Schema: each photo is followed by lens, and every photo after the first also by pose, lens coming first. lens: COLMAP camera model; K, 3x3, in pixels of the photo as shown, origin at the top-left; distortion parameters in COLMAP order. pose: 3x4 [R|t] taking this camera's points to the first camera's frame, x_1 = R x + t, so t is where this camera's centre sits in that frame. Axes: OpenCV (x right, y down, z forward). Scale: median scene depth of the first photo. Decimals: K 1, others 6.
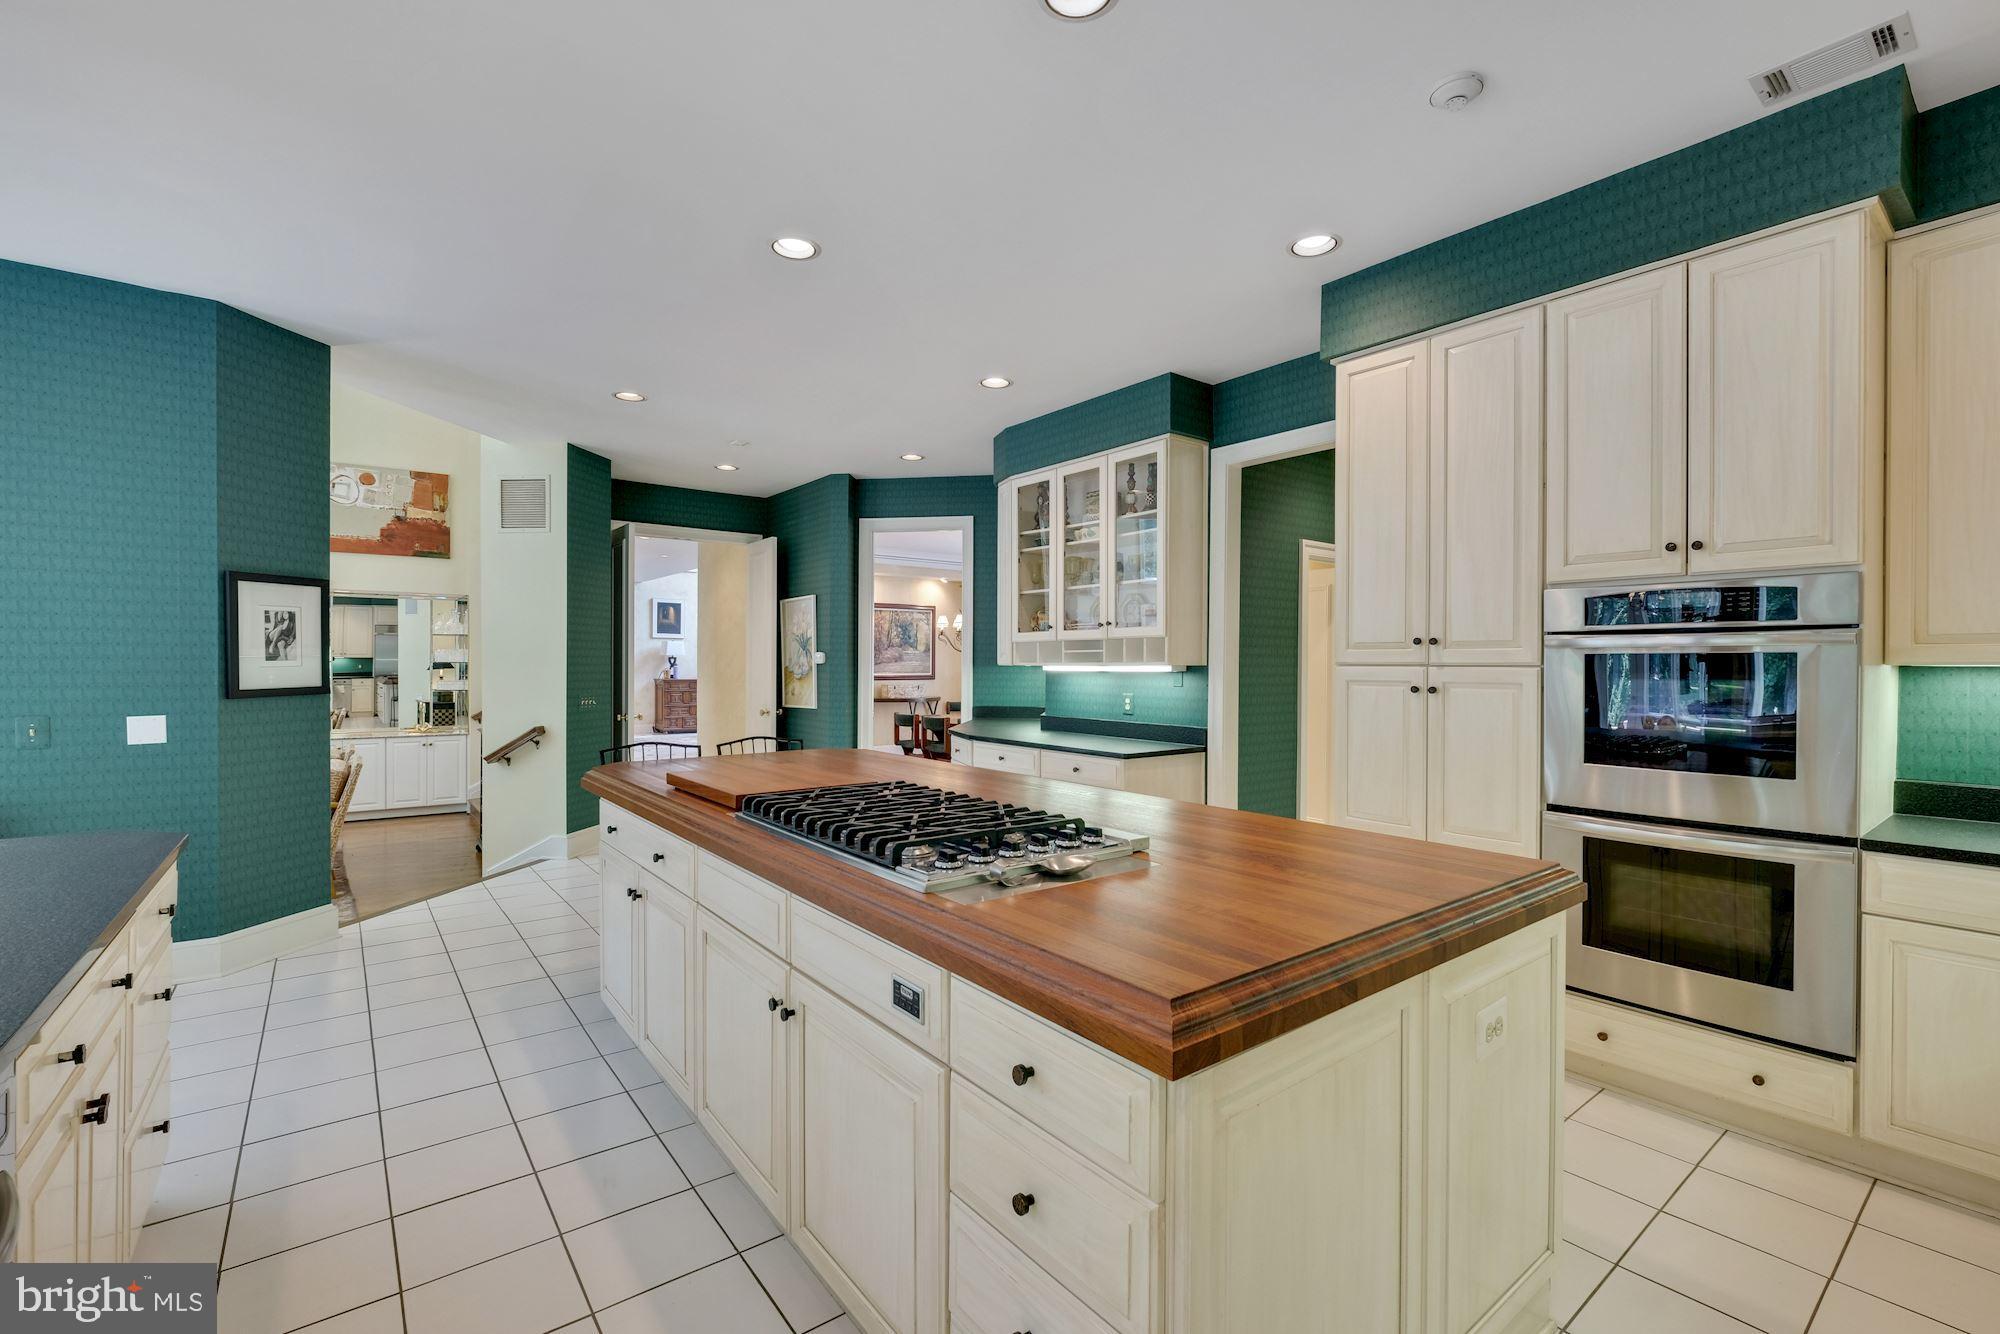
lens RADIAL K [[867.4, 0, 996.7], [0, 867.4, 666.1], [0, 0, 1]] dist [-0.001715, 0.000344]
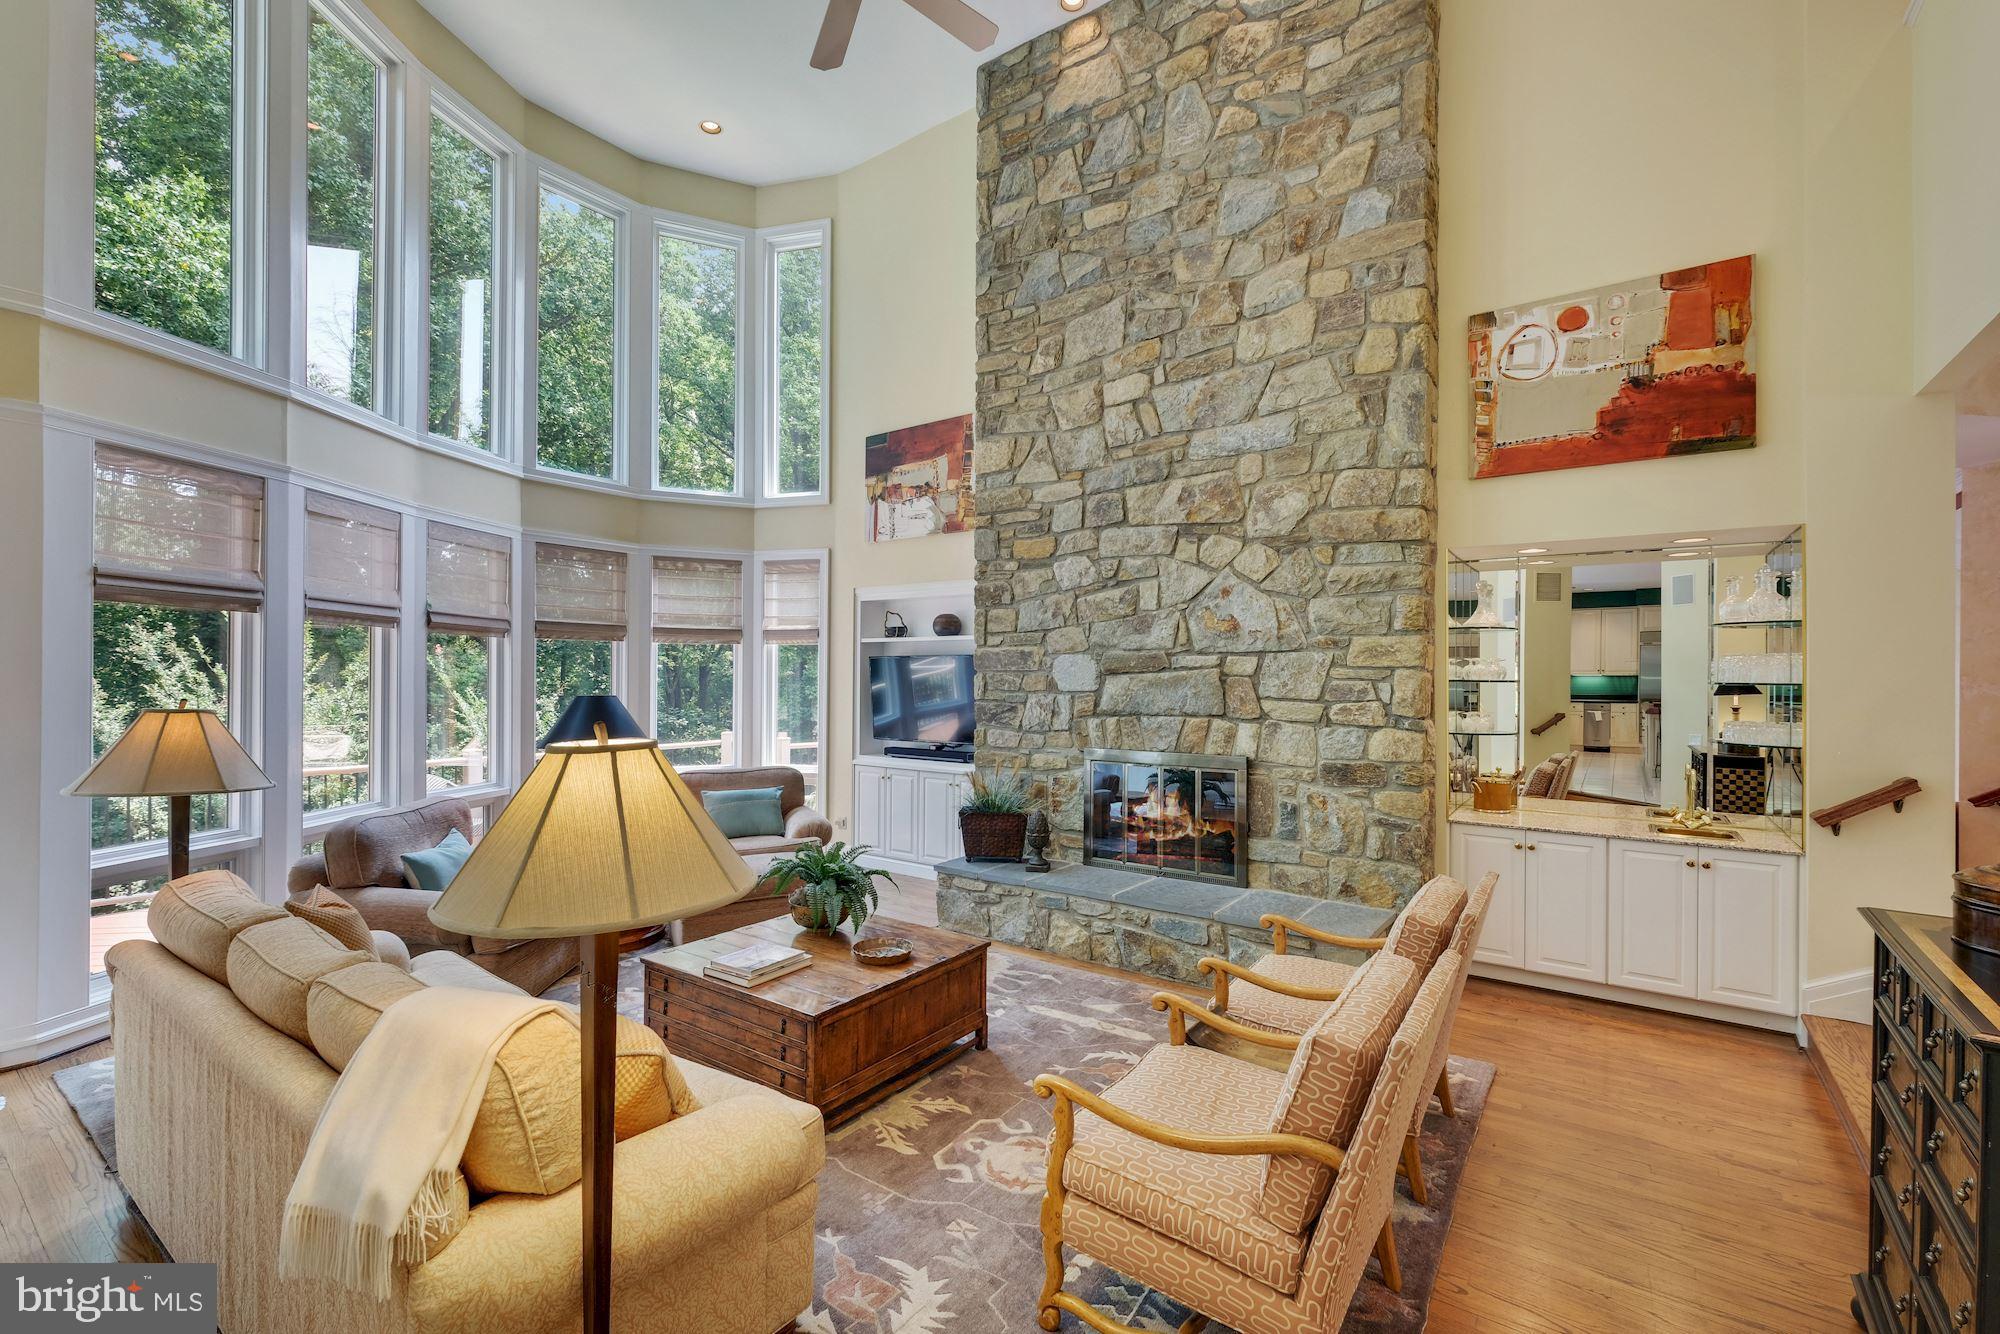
lens RADIAL K [[867.4, 0, 996.8], [0, 867.4, 674.3], [0, 0, 1]] dist [-0.001715, 0.000344]
pose [[0.290869, -0.004217, -0.956754, -0.298705], [-0.009446, 0.999929, -0.007279, -0.001544], [0.956716, 0.011155, 0.290808, 0.467378]]
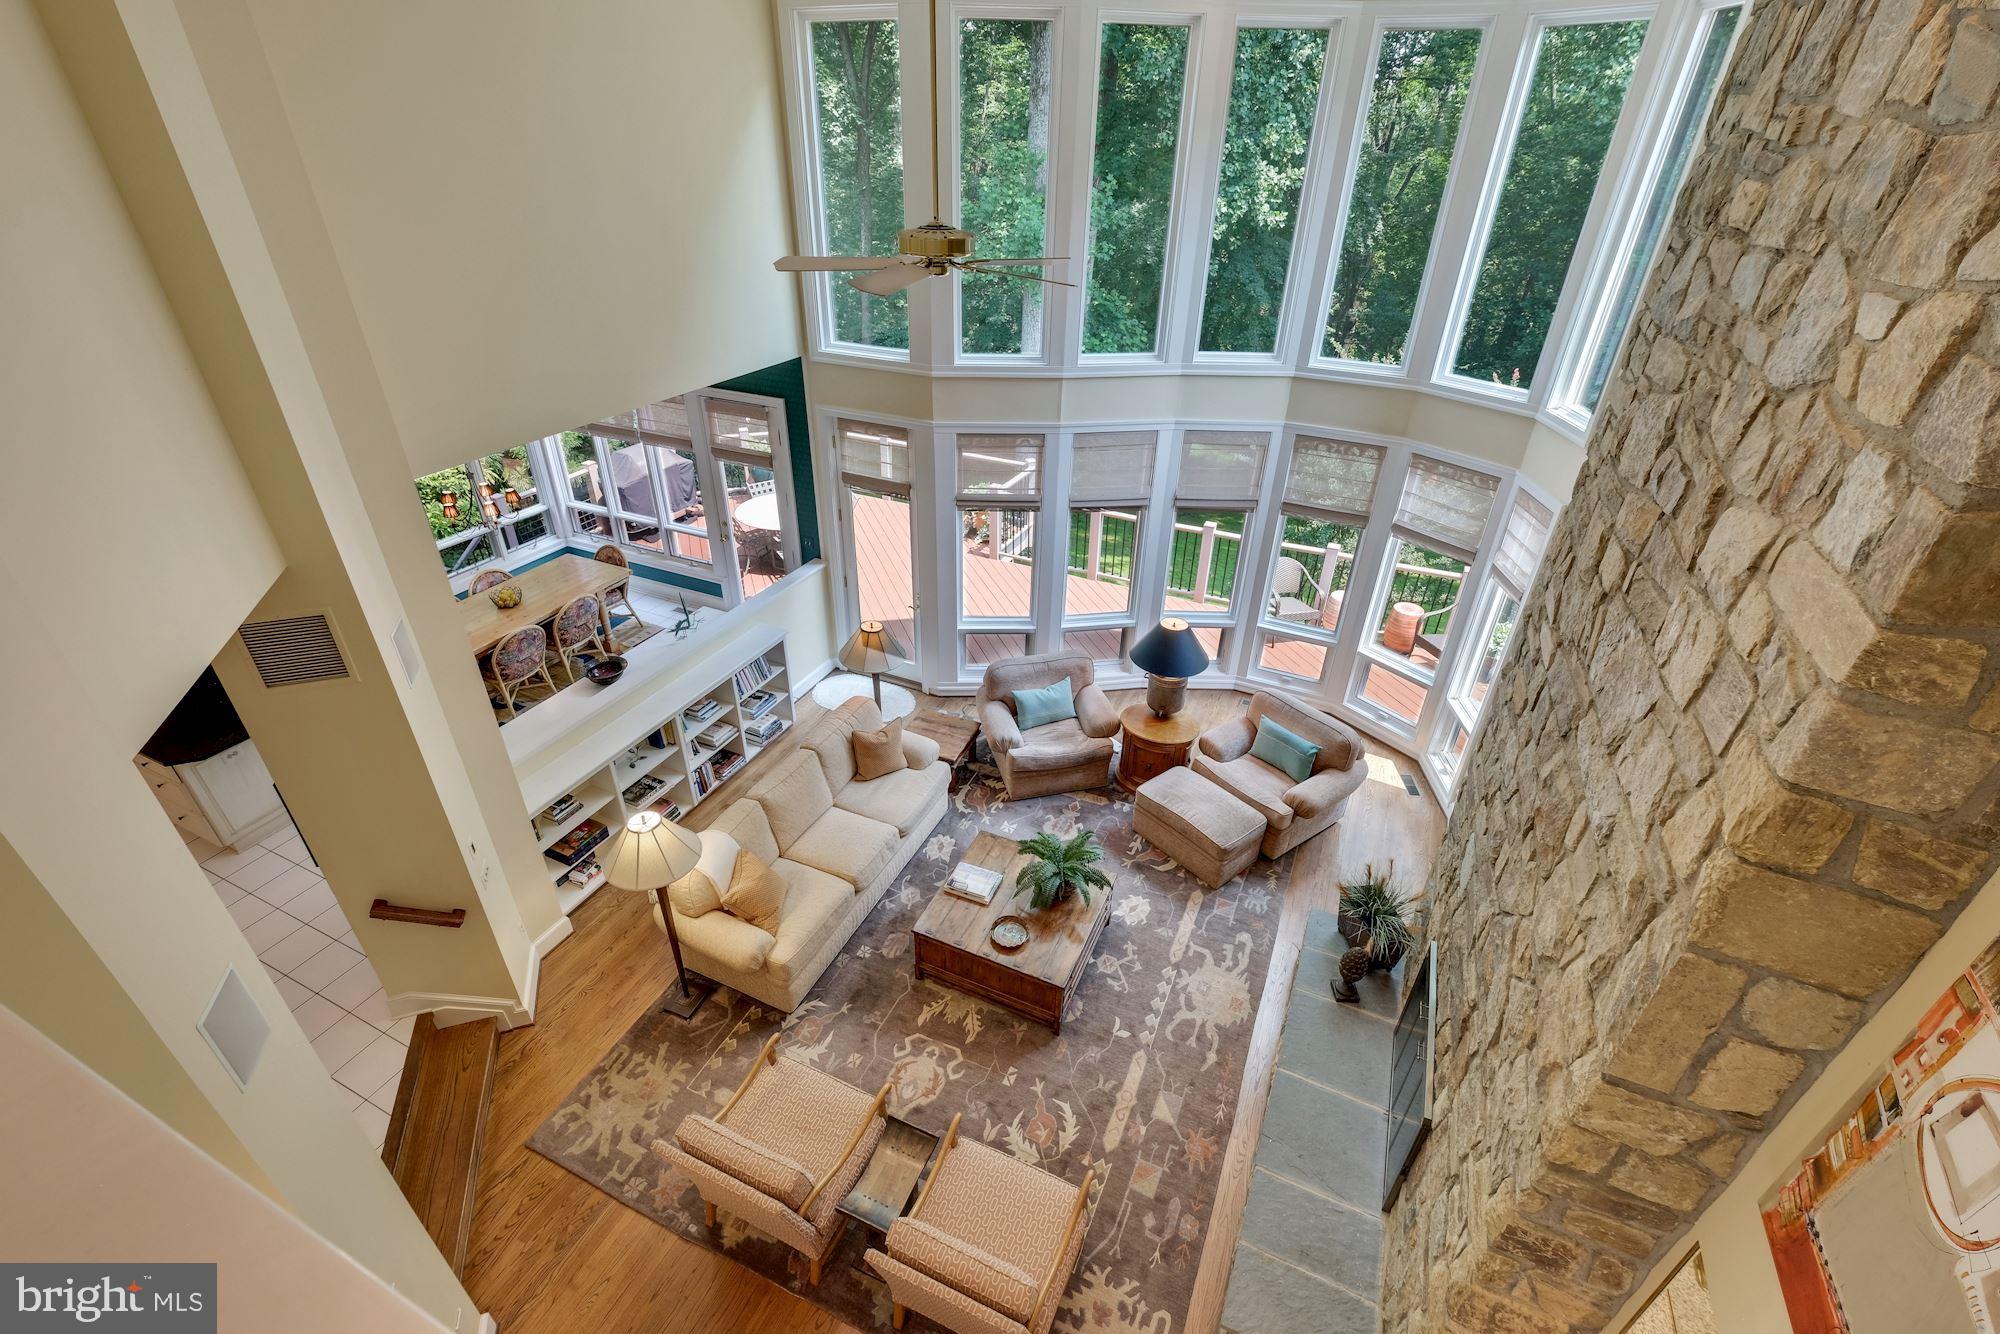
lens RADIAL K [[867.4, 0, 998.0], [0, 867.4, 673.3], [0, 0, 1]] dist [-0.001715, 0.000344]
pose [[-0.886076, 0.227609, -0.403811, -0.462773], [-0.020952, 0.850590, 0.525412, -0.308396], [0.463066, 0.474016, -0.748918, 0.848125]]
